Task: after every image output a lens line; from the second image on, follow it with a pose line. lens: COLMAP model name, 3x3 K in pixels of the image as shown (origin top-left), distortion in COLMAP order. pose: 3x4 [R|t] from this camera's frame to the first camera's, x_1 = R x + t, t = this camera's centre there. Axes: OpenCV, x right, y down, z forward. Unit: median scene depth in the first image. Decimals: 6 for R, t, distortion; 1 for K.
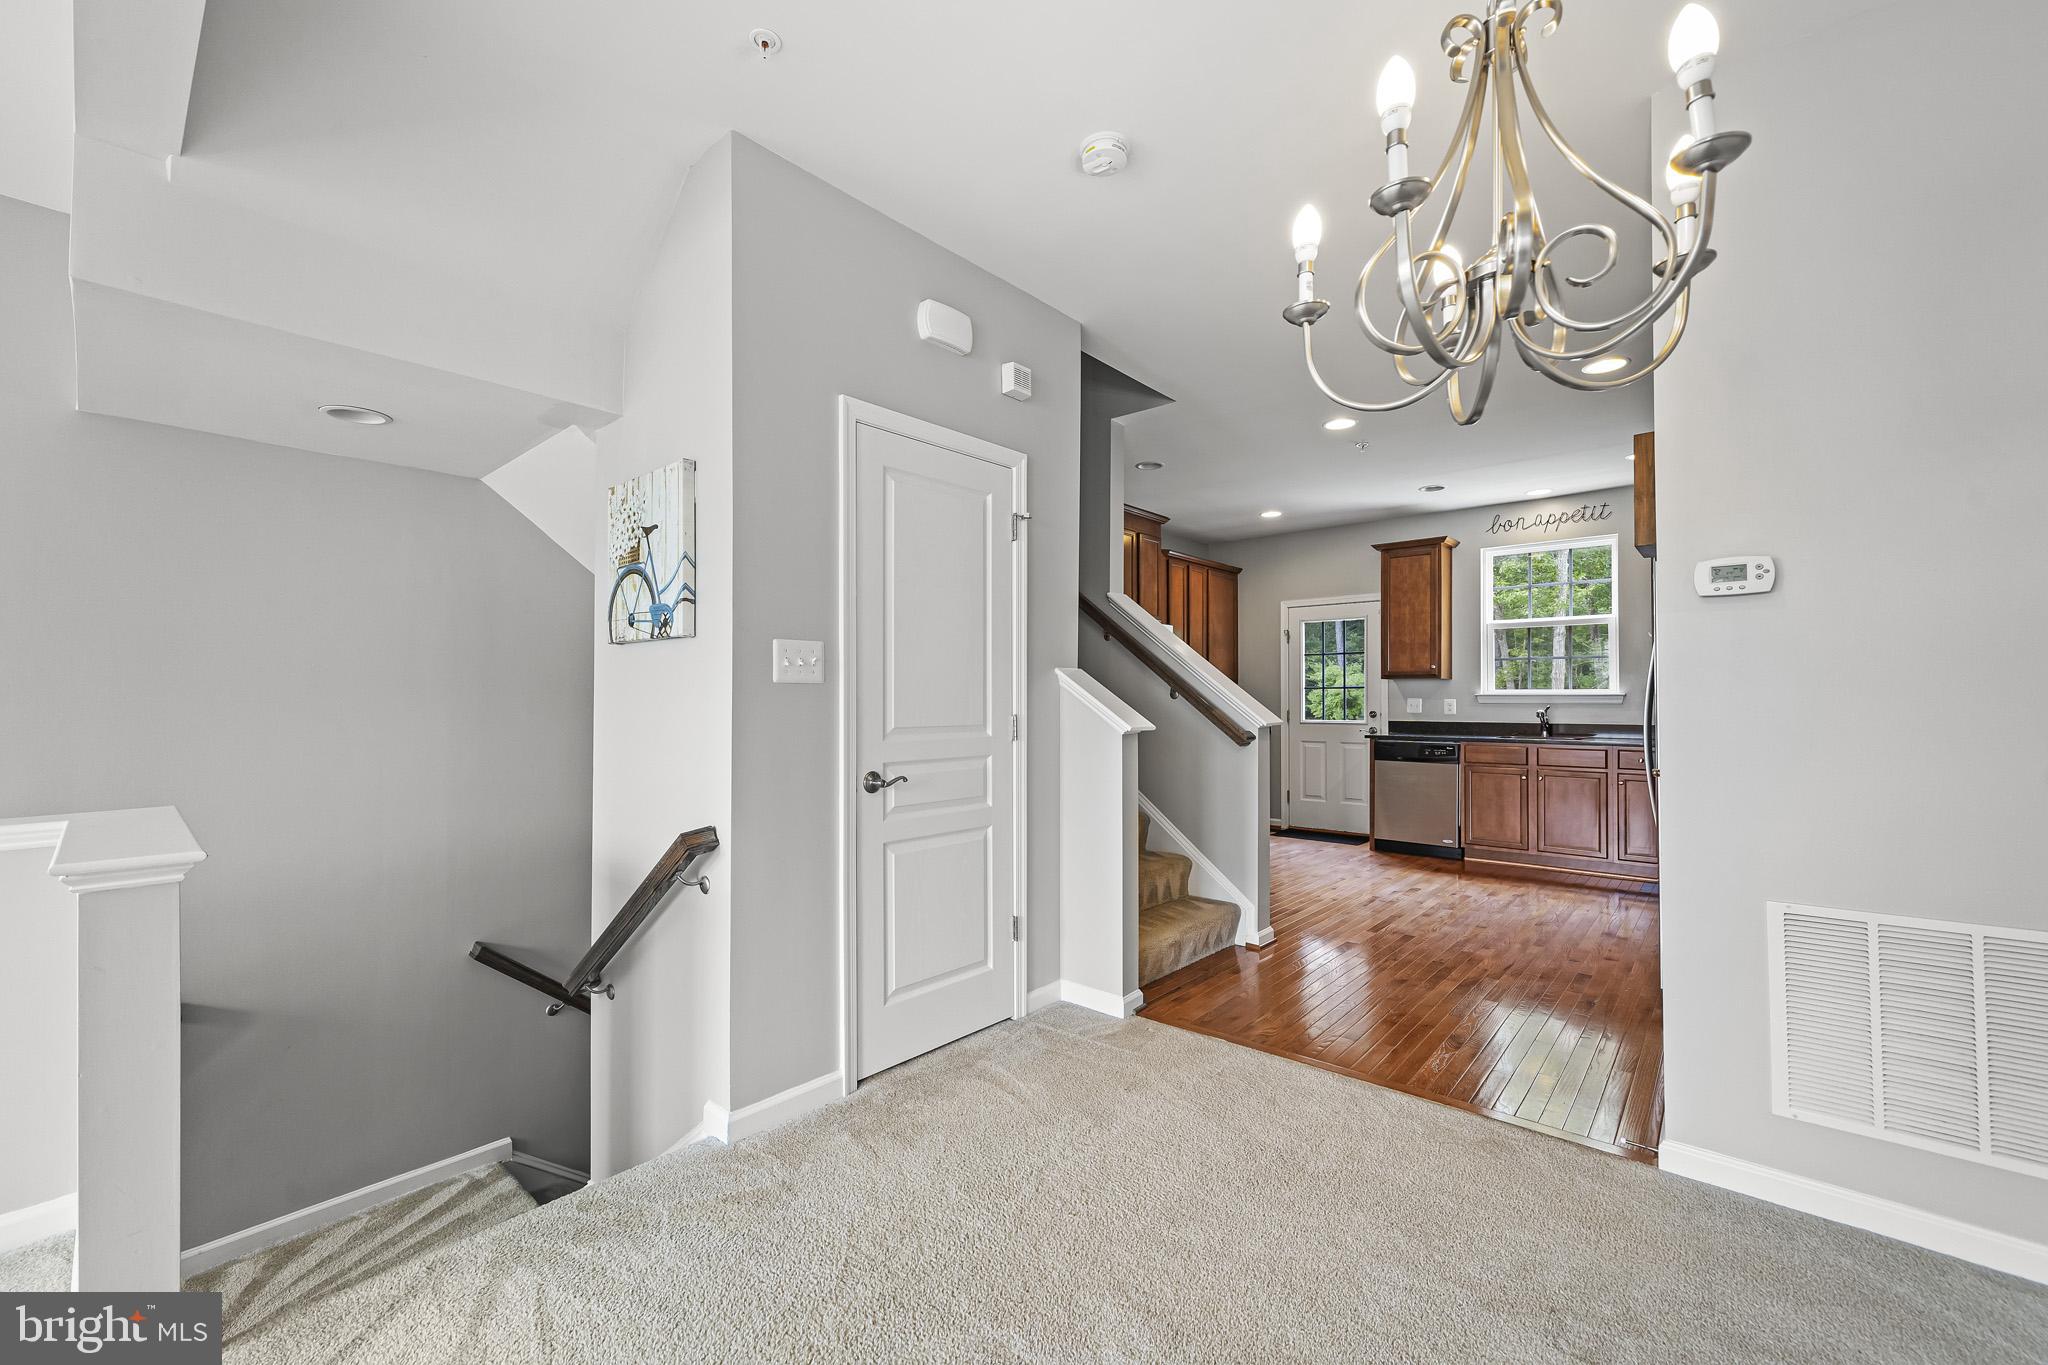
lens RADIAL K [[832.4, 0, 1003.0], [0, 832.4, 693.5], [0, 0, 1]] dist [0.000672, 0.000607]
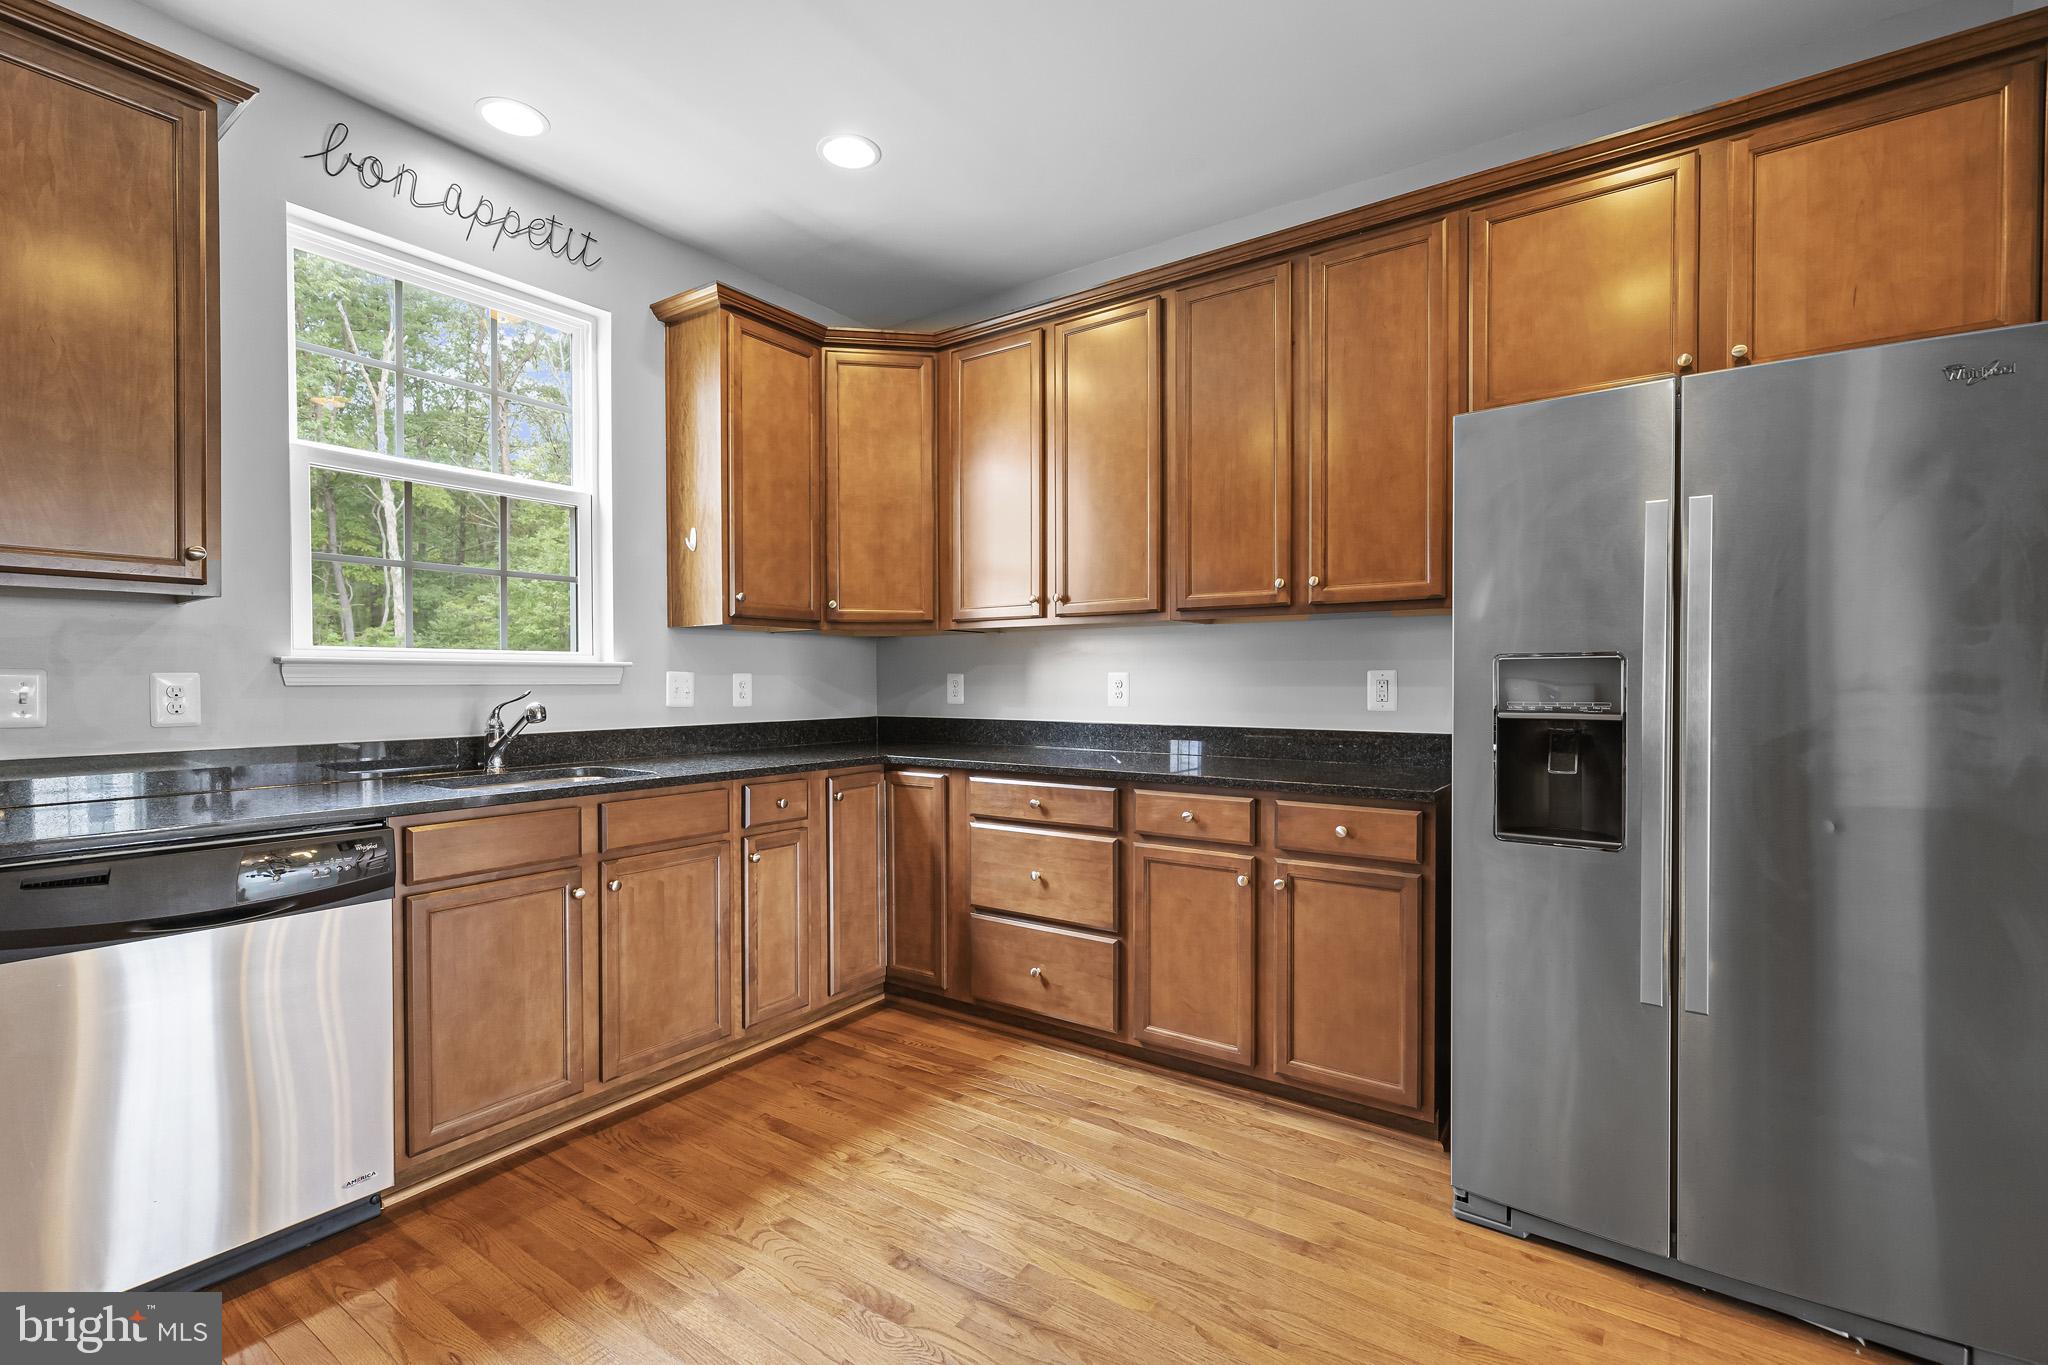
lens RADIAL K [[919.8, 0, 1010.3], [0, 919.8, 688.8], [0, 0, 1]] dist [0.000983, -0.000266]
pose [[-0.109897, -0.013535, 0.993851, 0.205856], [-0.004805, 0.999903, 0.013086, 0.006904], [-0.993931, -0.003338, -0.109951, 0.822252]]
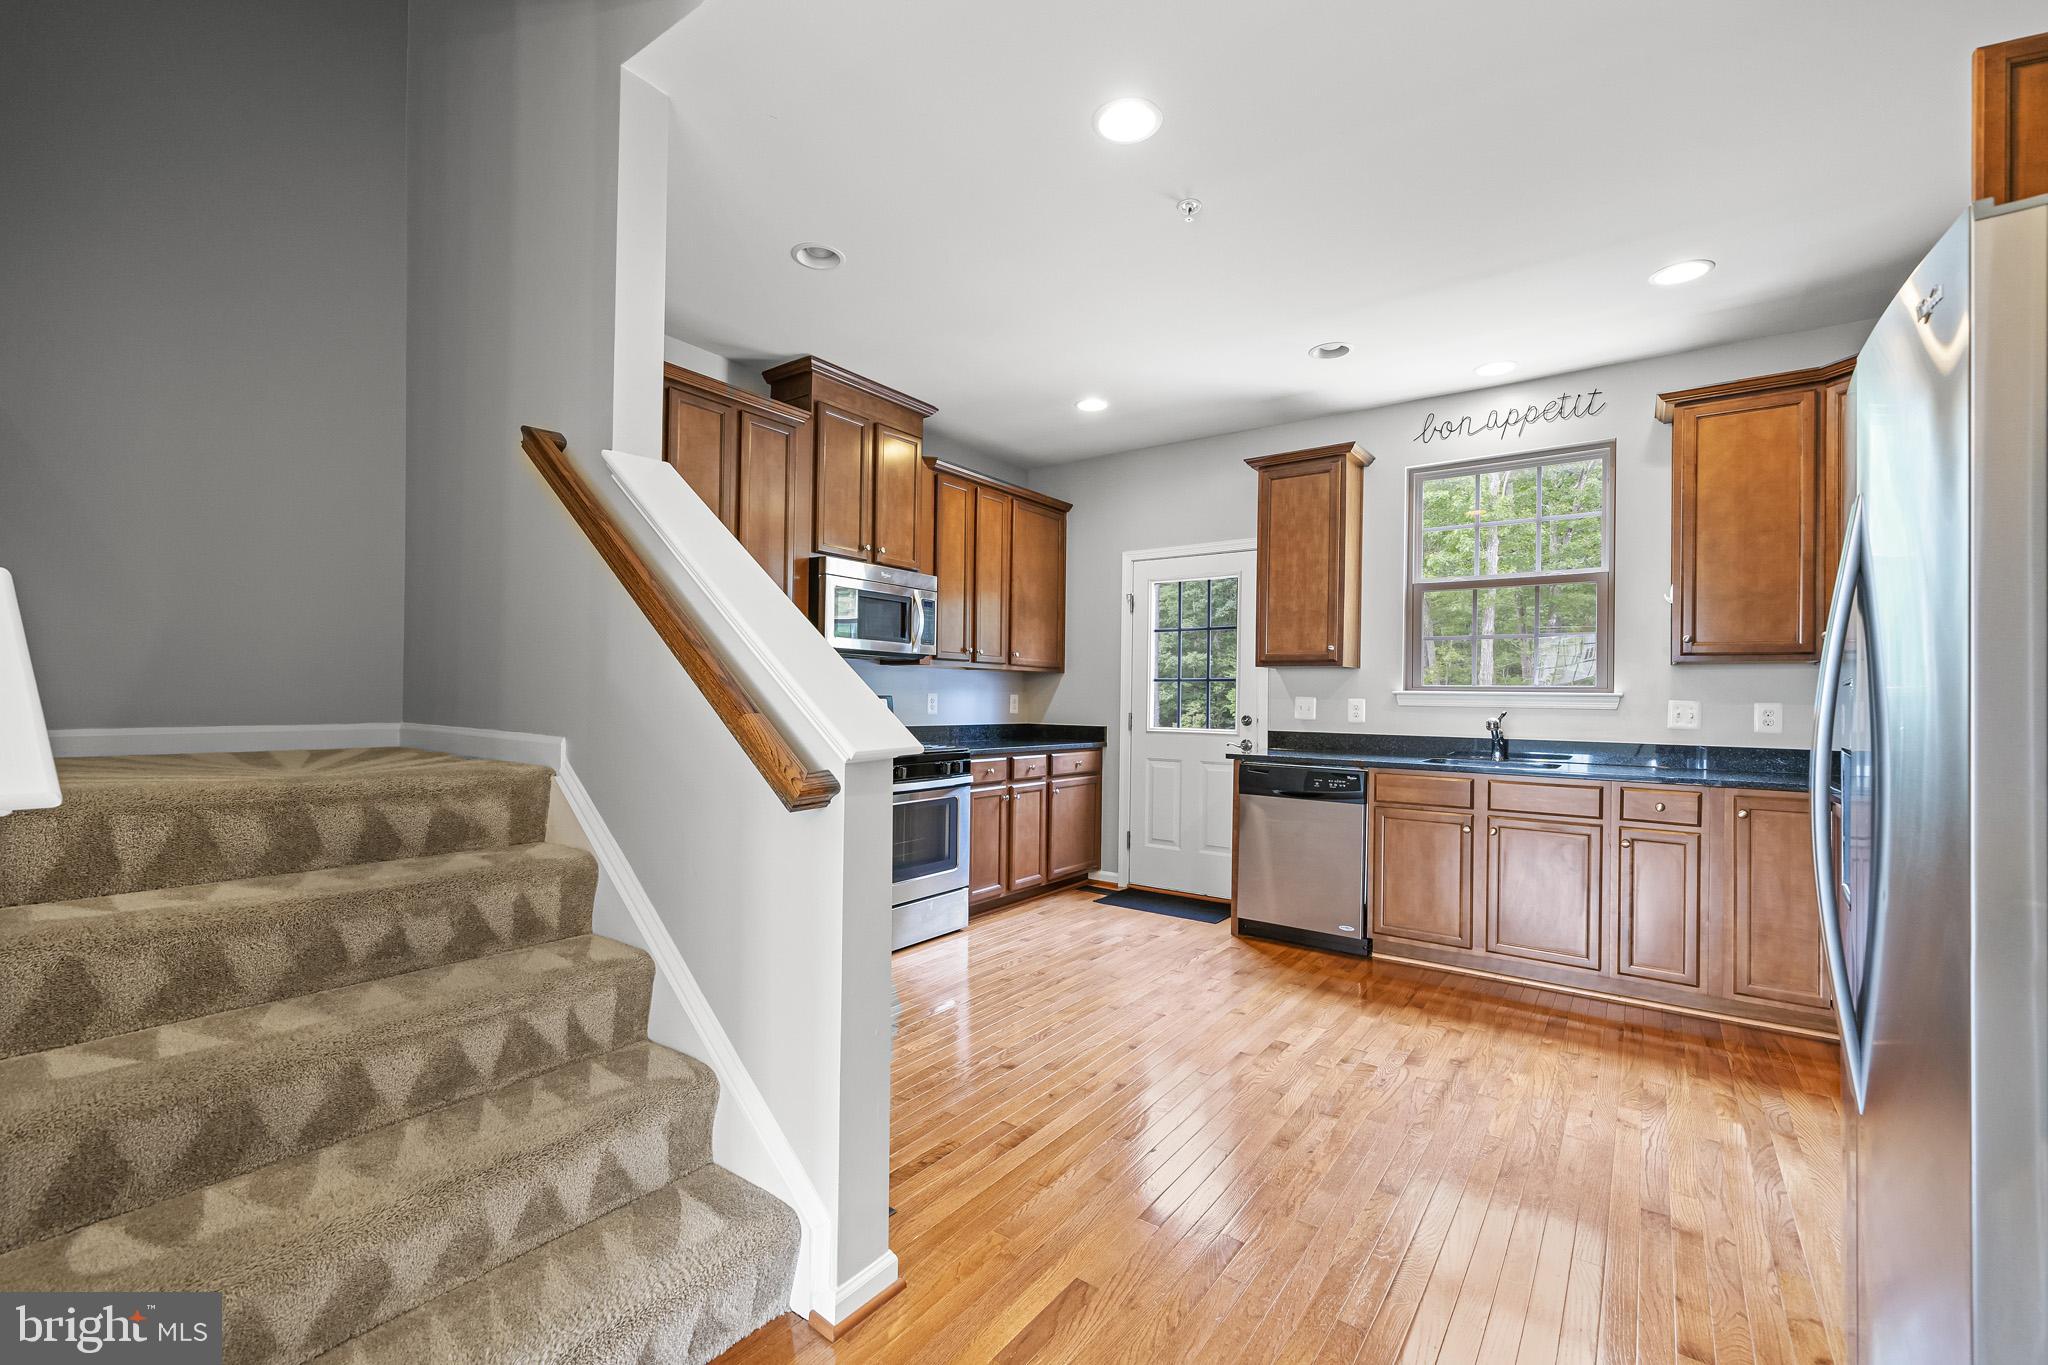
lens RADIAL K [[861.2, 0, 1006.0], [0, 861.2, 696.4], [0, 0, 1]] dist [-0.001082, -0.000033]
pose [[0.996185, 0.013382, 0.086233, 0.225803], [-0.013991, 0.999881, 0.006467, 0.004595], [-0.086137, -0.007649, 0.996254, 0.387233]]
